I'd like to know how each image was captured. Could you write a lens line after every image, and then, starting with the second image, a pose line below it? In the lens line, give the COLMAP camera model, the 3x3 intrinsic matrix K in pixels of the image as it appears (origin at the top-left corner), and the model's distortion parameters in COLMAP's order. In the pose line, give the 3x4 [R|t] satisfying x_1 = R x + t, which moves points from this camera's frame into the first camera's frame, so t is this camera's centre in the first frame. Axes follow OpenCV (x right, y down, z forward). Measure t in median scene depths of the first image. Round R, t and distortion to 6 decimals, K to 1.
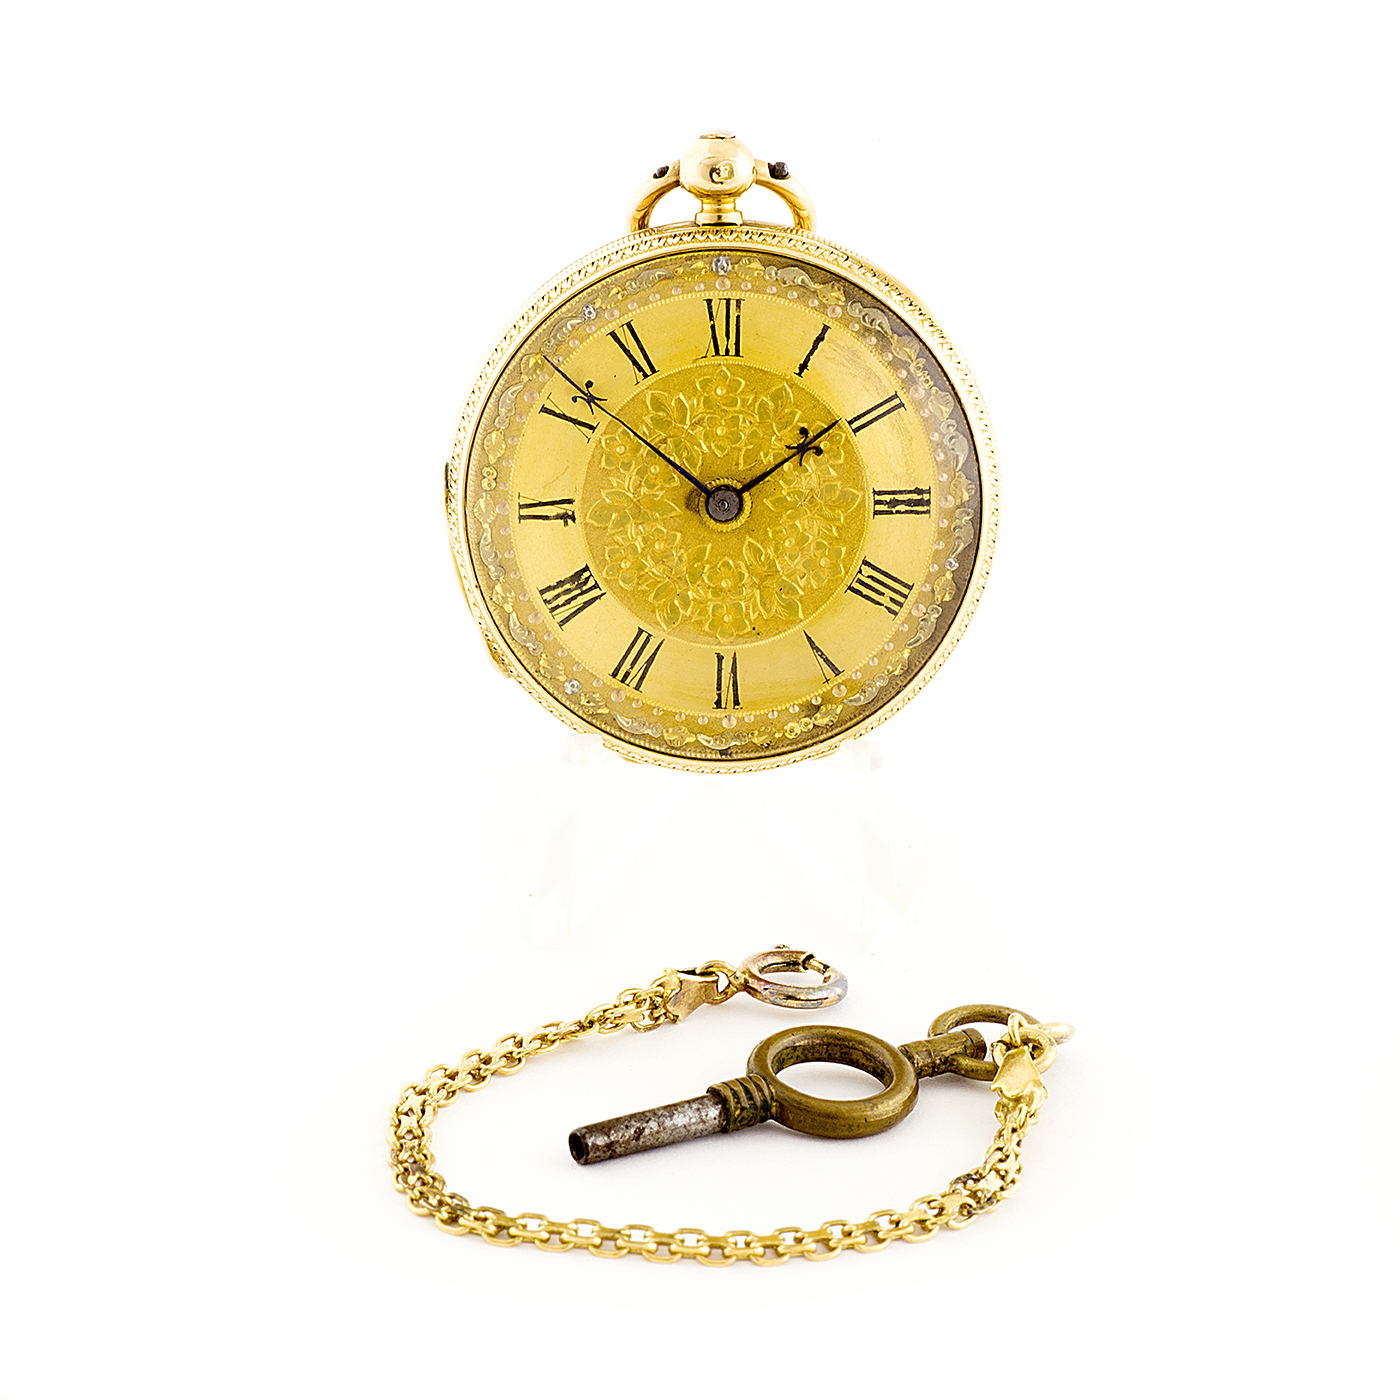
lens RADIAL K [[6494.3, 0, 701.2], [0, 6494.3, 698.7], [0, 0, 1]] dist [0.324756, 0.000000]
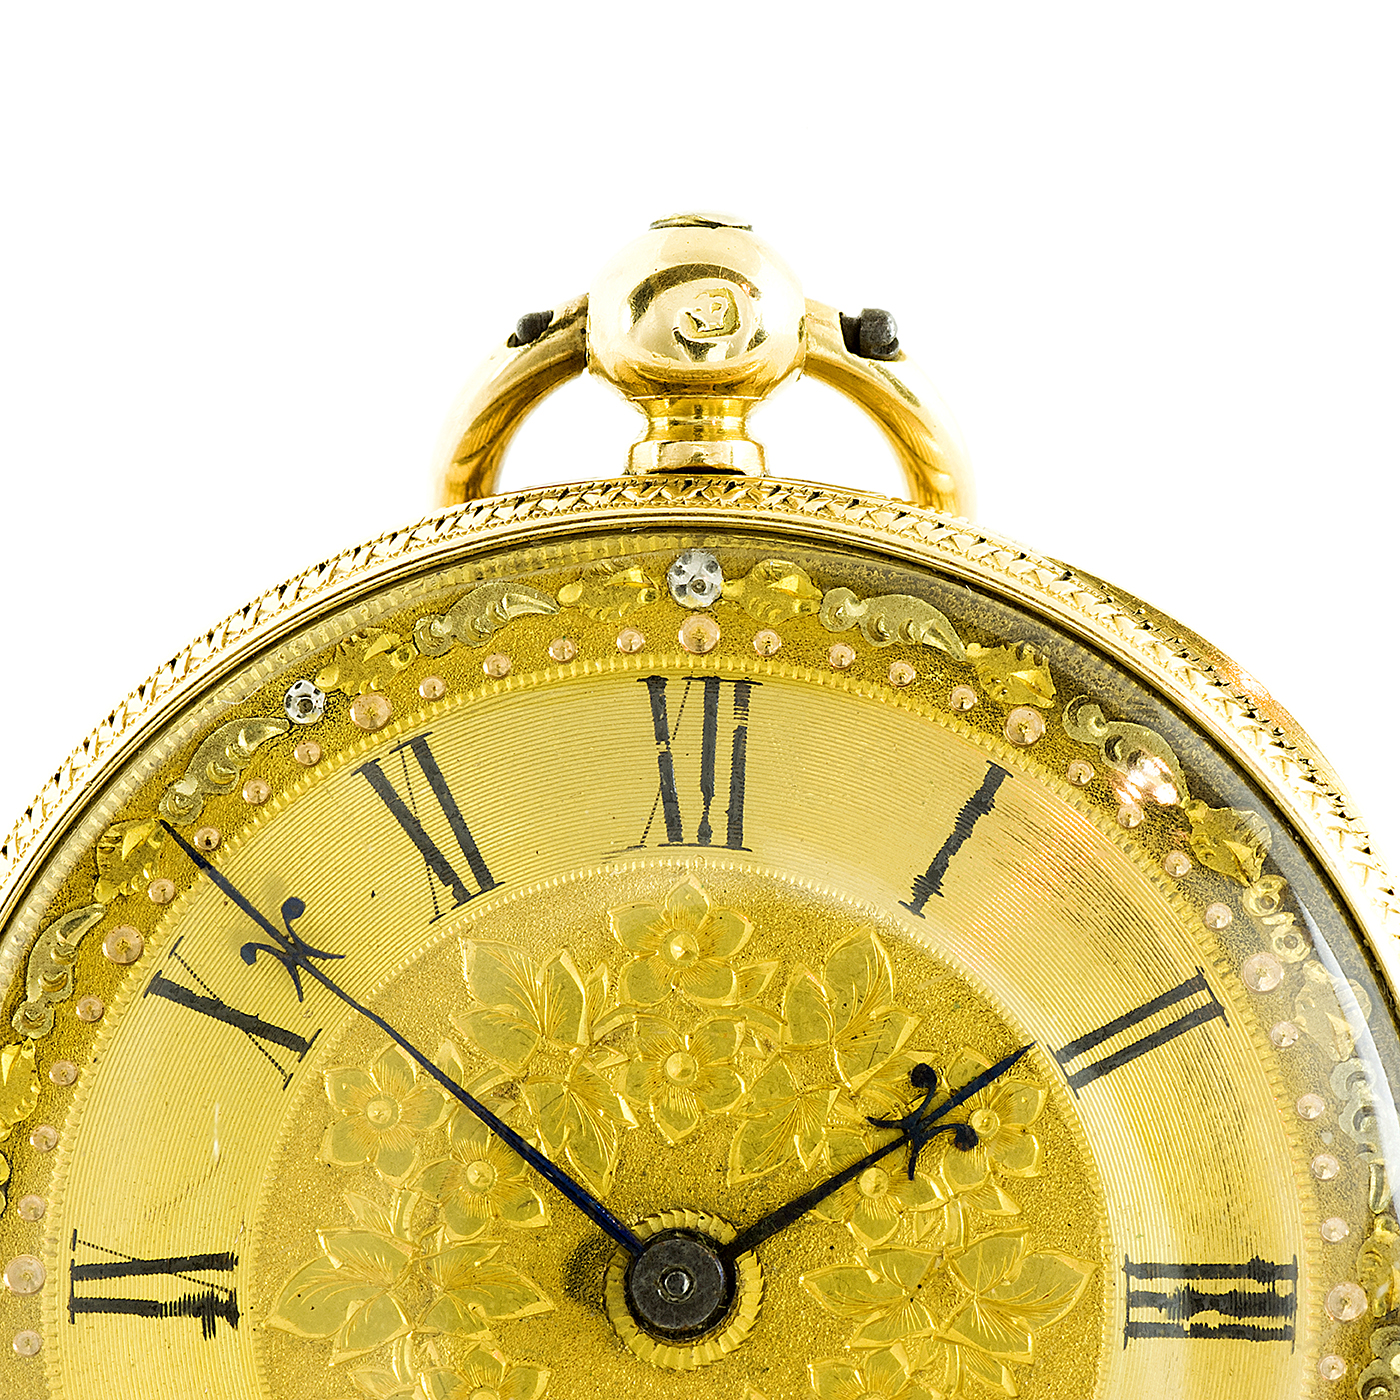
lens RADIAL K [[6494.3, 0, 612.8], [0, 6494.3, 589.6], [0, 0, 1]] dist [0.324756, 0.000000]
pose [[0.999311, 0.034674, -0.013204, 0.003238], [-0.036329, 0.986718, -0.158326, -0.011920], [0.007538, 0.158697, 0.987299, 0.661148]]
